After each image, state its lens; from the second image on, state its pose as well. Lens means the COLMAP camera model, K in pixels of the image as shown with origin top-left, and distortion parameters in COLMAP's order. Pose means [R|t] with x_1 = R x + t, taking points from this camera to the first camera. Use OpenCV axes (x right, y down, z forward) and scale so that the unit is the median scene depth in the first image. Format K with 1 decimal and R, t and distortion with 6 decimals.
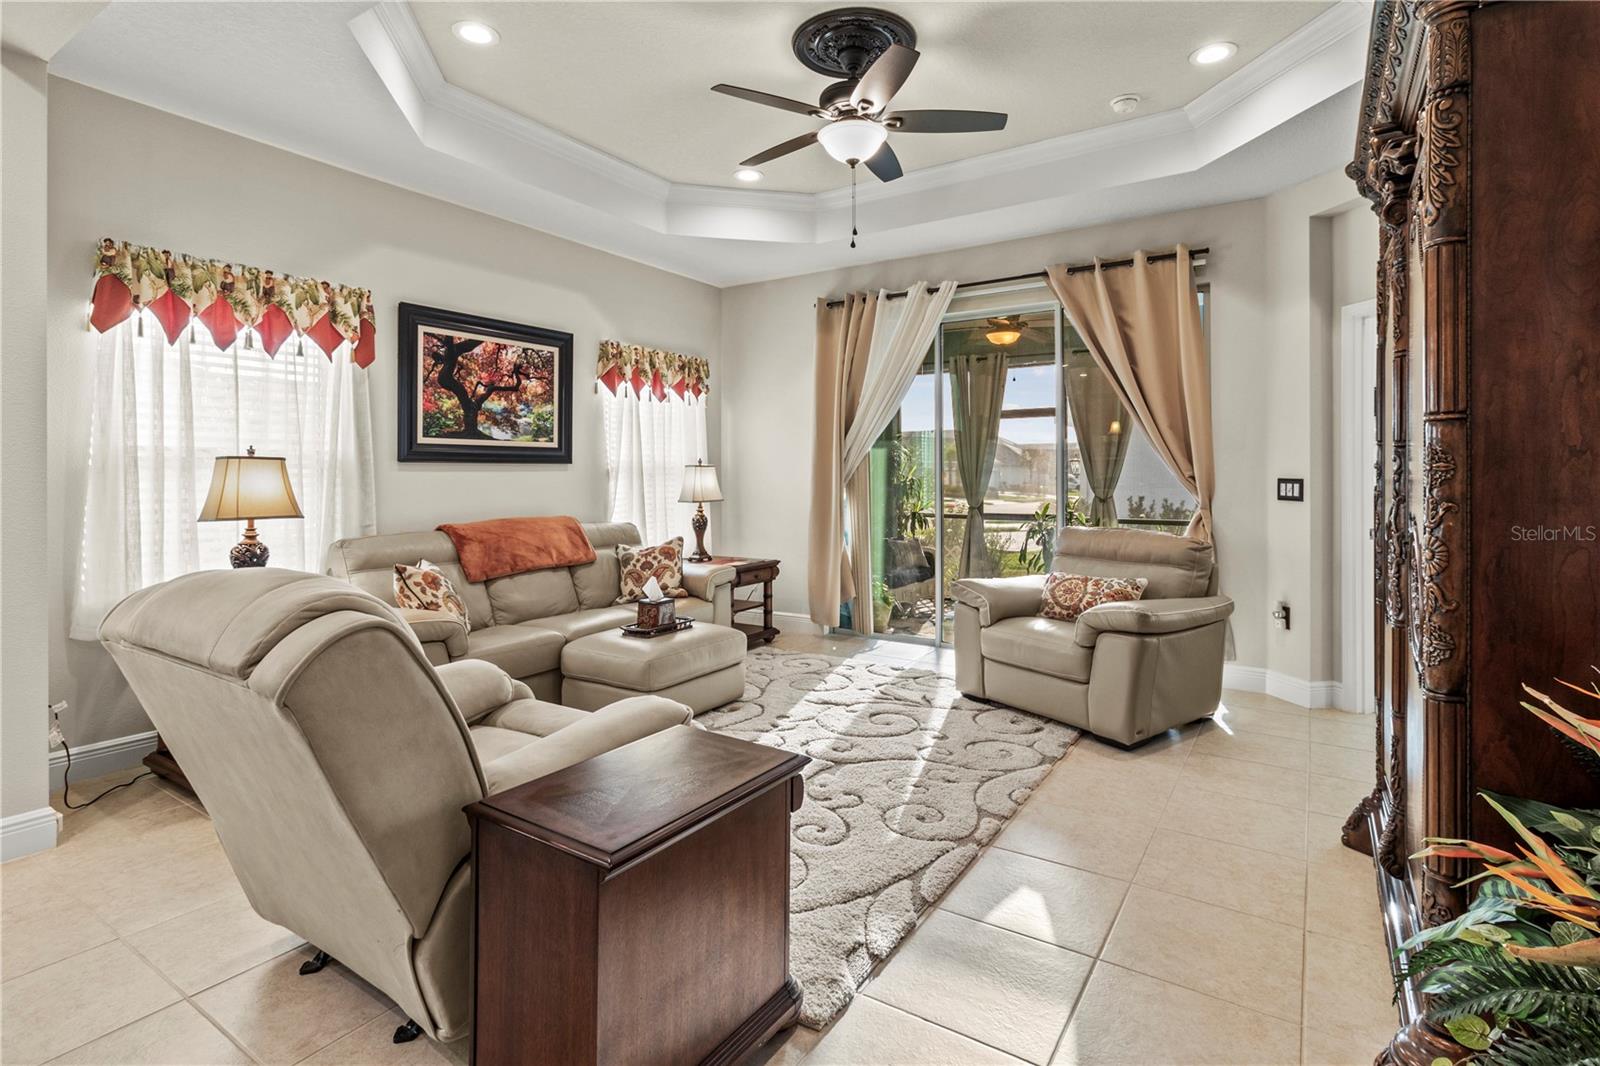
lens RADIAL K [[788.3, 0, 798.6], [0, 788.3, 473.0], [0, 0, 1]] dist [0.000274, 0.000159]
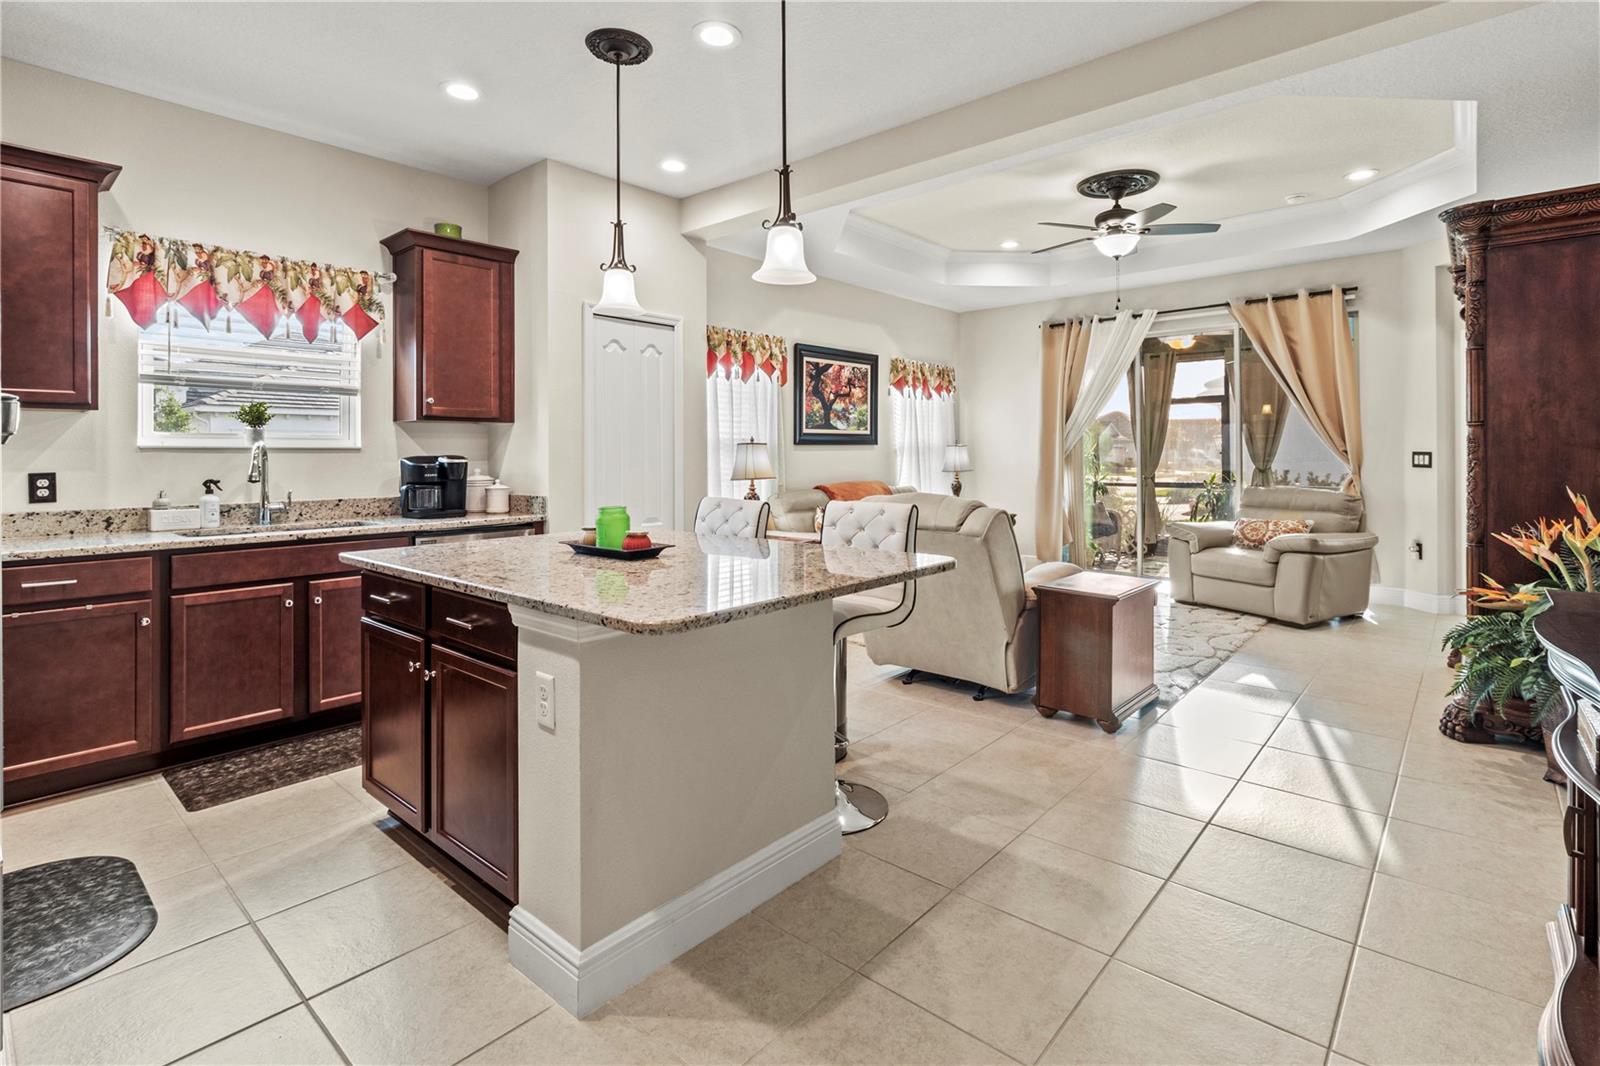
lens RADIAL K [[764.6, 0, 808.1], [0, 764.6, 452.4], [0, 0, 1]] dist [0.001268, -0.000014]
pose [[0.990333, -0.006598, -0.138552, -0.253318], [0.006874, 0.999975, 0.001515, -0.001256], [0.138538, -0.002453, 0.990354, -0.469600]]
